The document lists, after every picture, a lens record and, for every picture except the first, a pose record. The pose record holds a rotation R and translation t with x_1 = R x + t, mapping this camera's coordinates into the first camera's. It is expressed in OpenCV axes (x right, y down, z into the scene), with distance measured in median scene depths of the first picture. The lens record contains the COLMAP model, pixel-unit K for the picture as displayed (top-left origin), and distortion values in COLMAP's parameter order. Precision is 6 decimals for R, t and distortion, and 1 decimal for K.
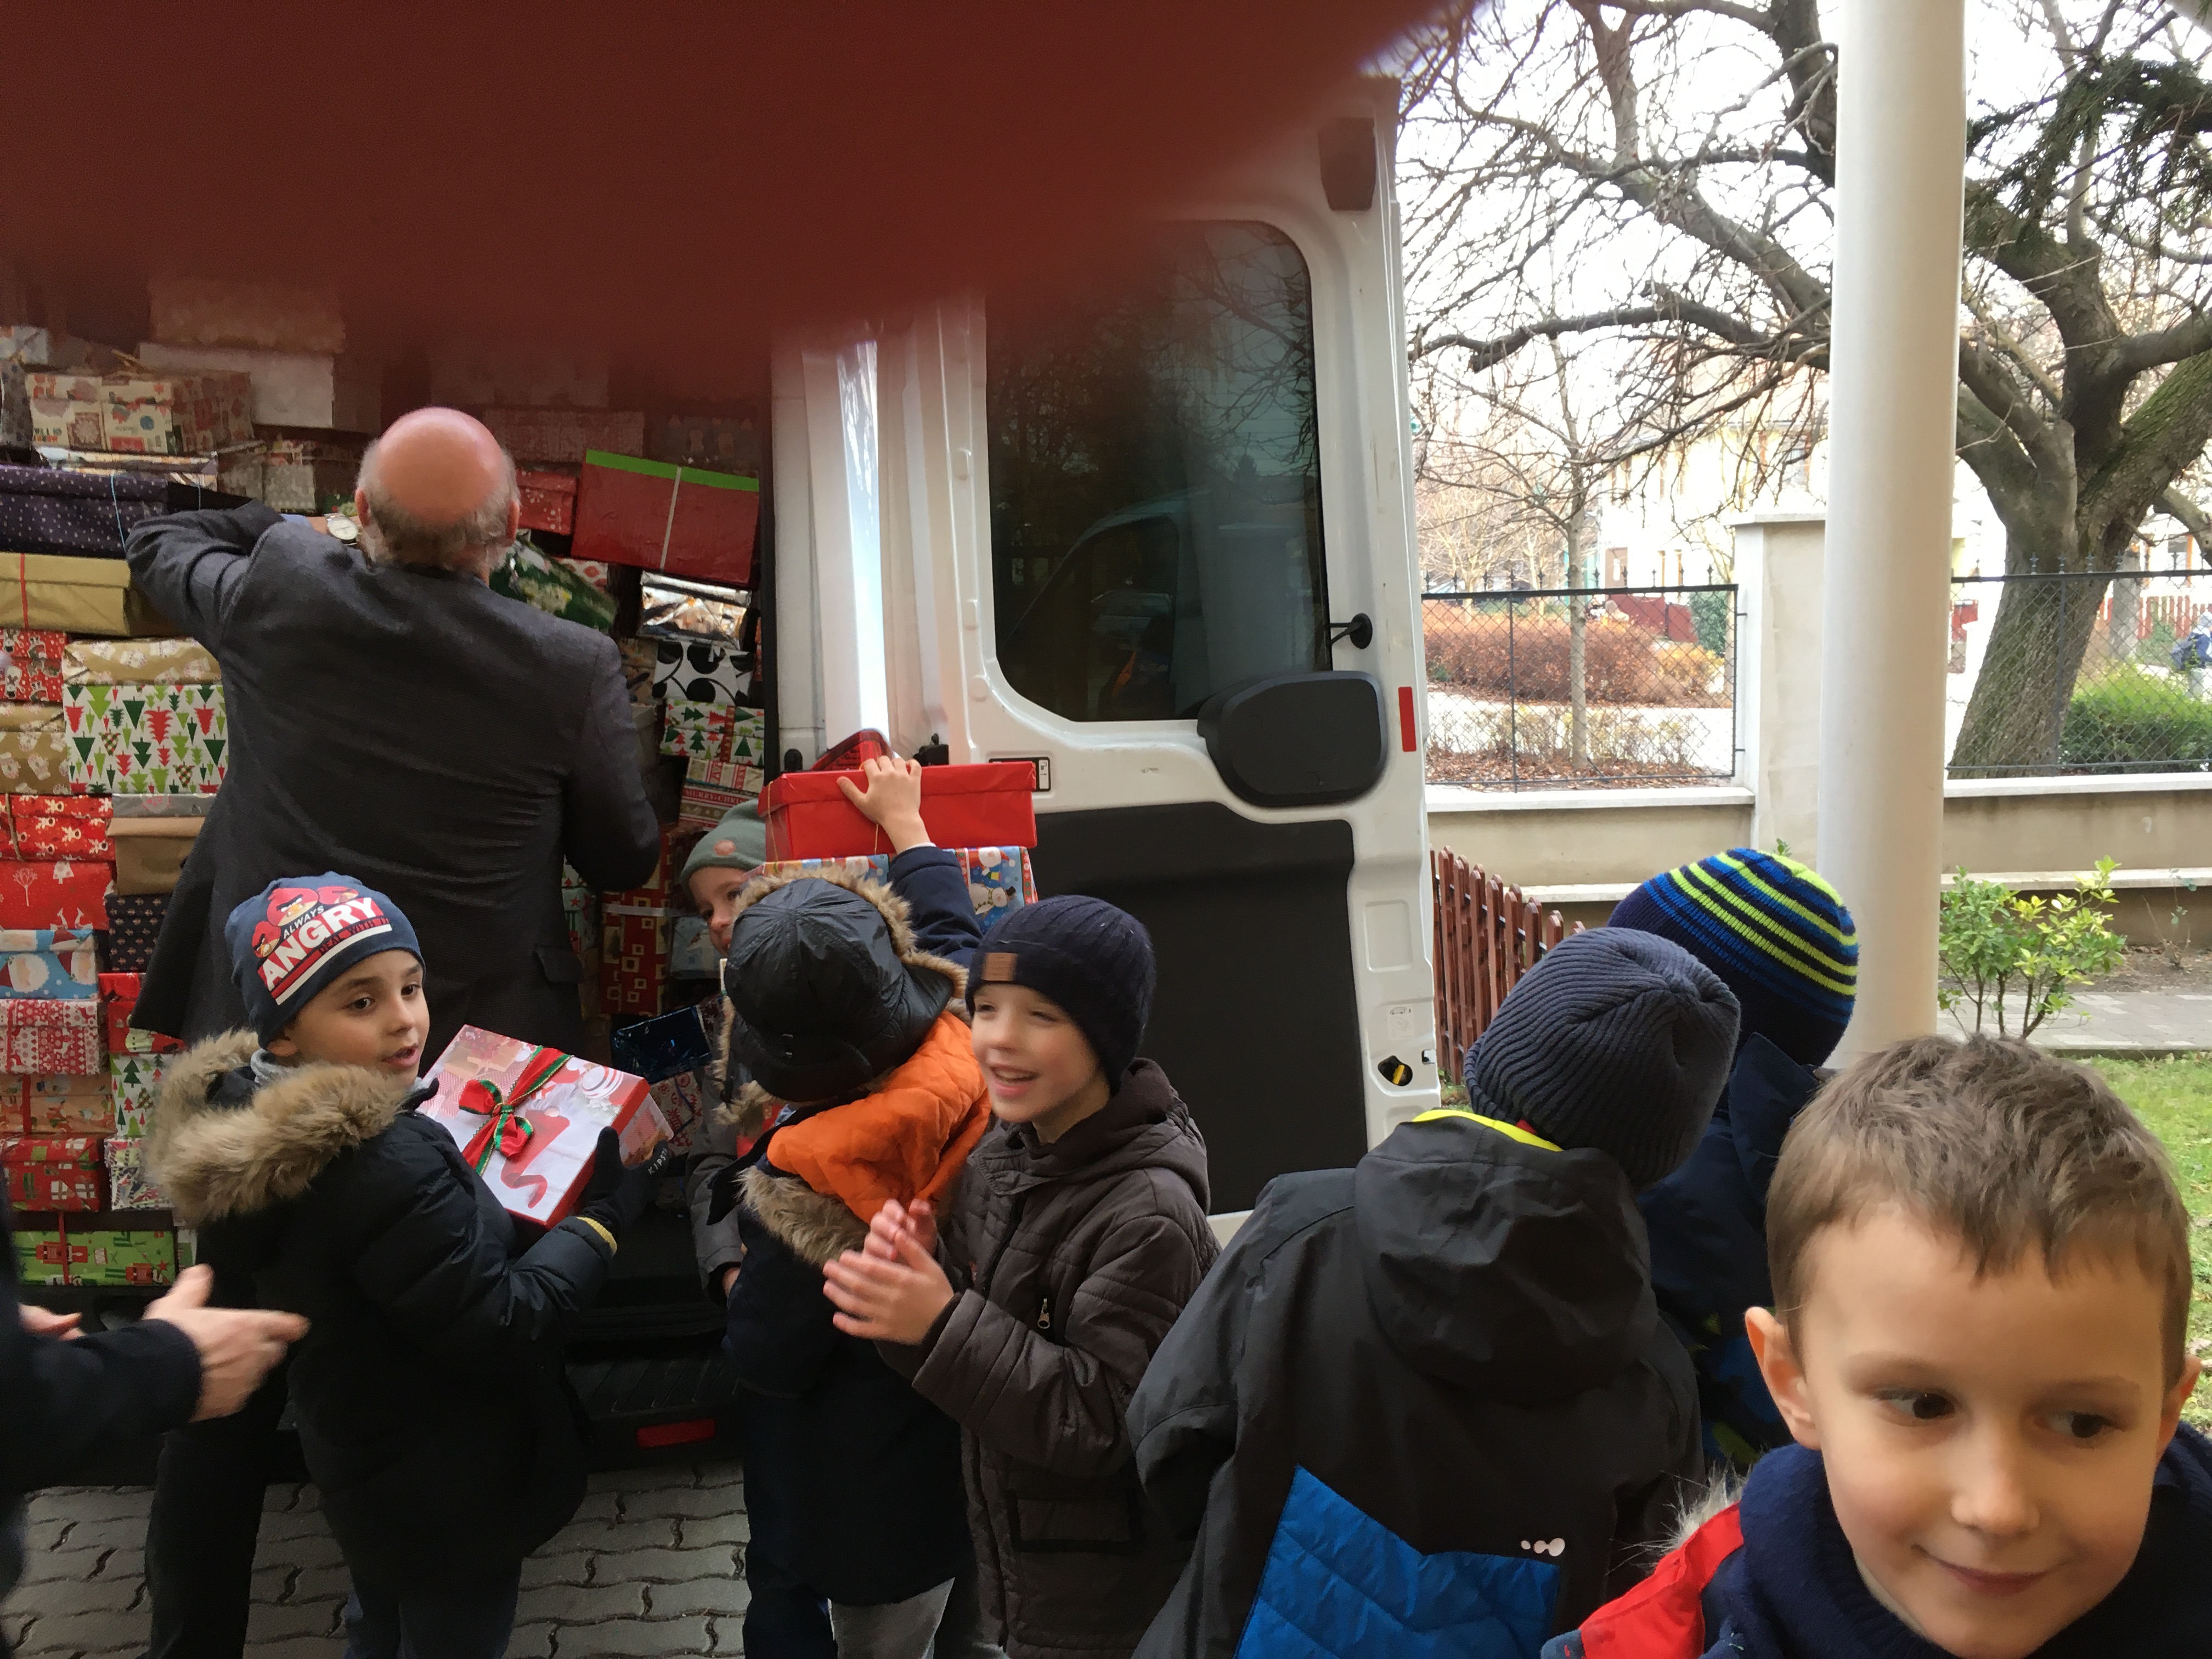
lens RADIAL K [[1842.5, 0, 1106.7], [0, 1842.5, 791.8], [0, 0, 1]] dist [0.004331, 0.001644]
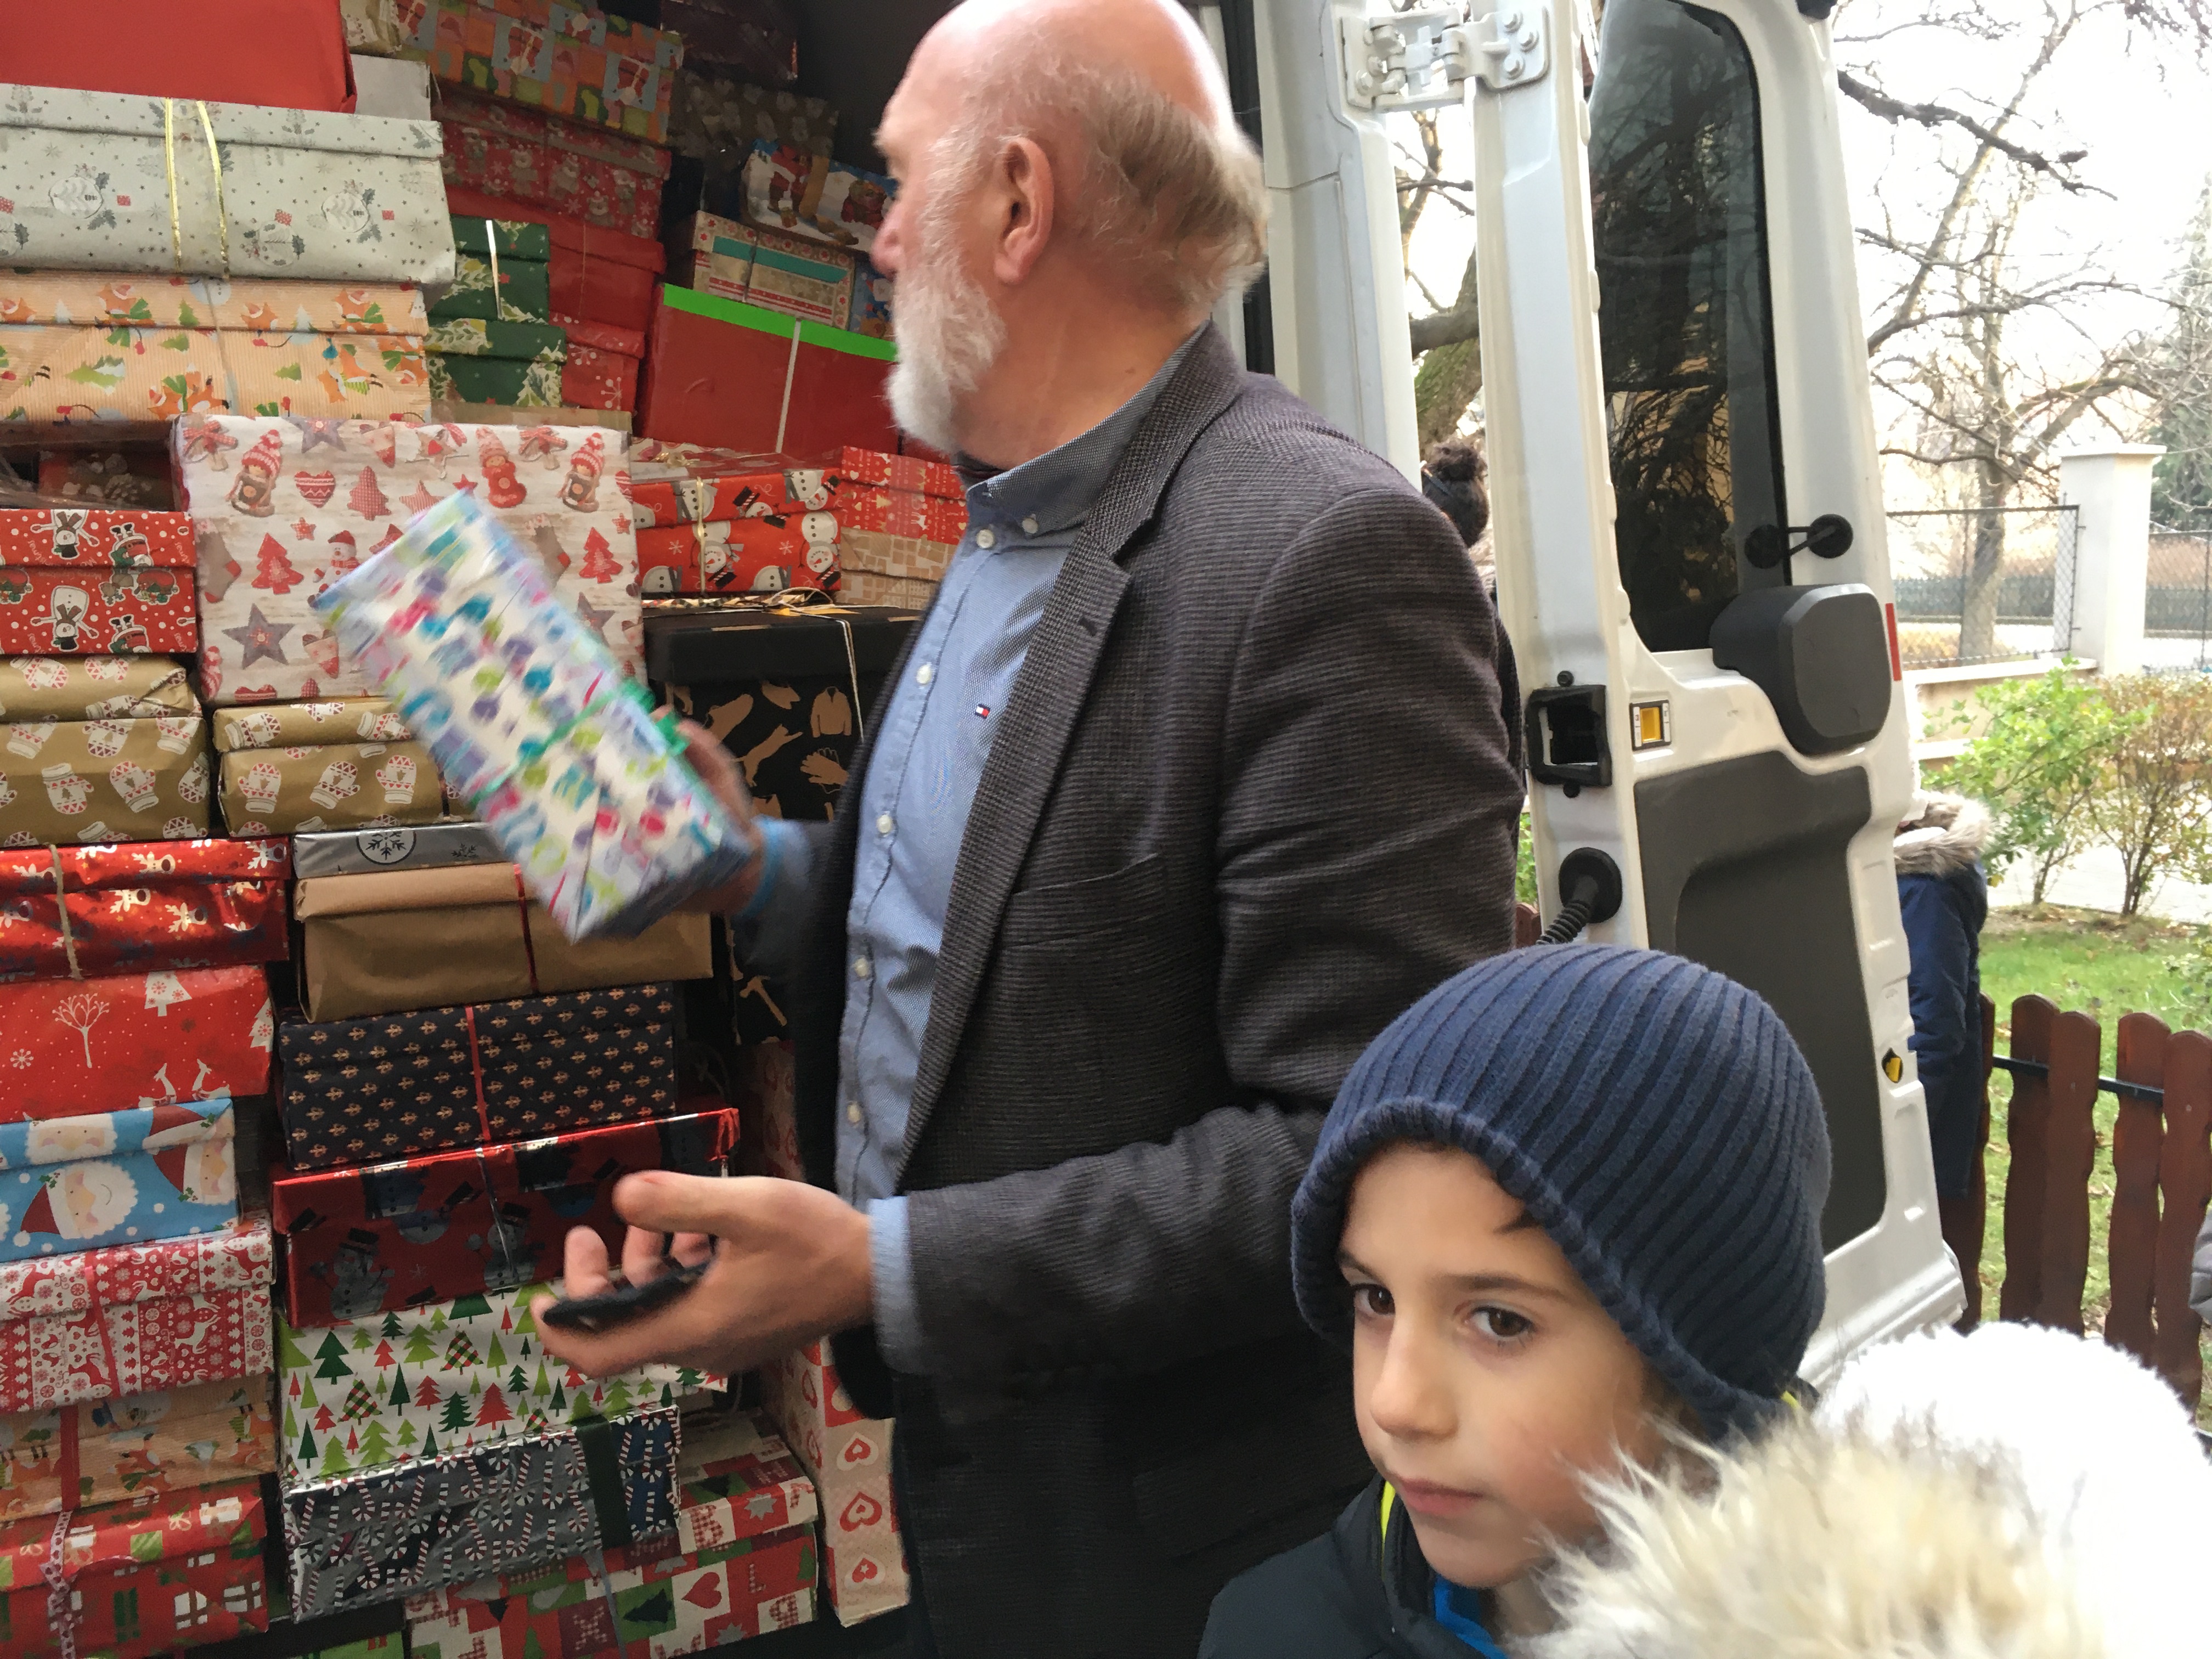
lens RADIAL K [[1814.8, 0, 1106.0], [0, 1814.8, 829.5], [0, 0, 1]] dist [0.000867, -0.002317]
pose [[0.908787, -0.068002, 0.411681, -0.529799], [0.063683, 0.997676, 0.024216, 0.002662], [-0.412371, 0.004210, 0.911006, 0.432428]]
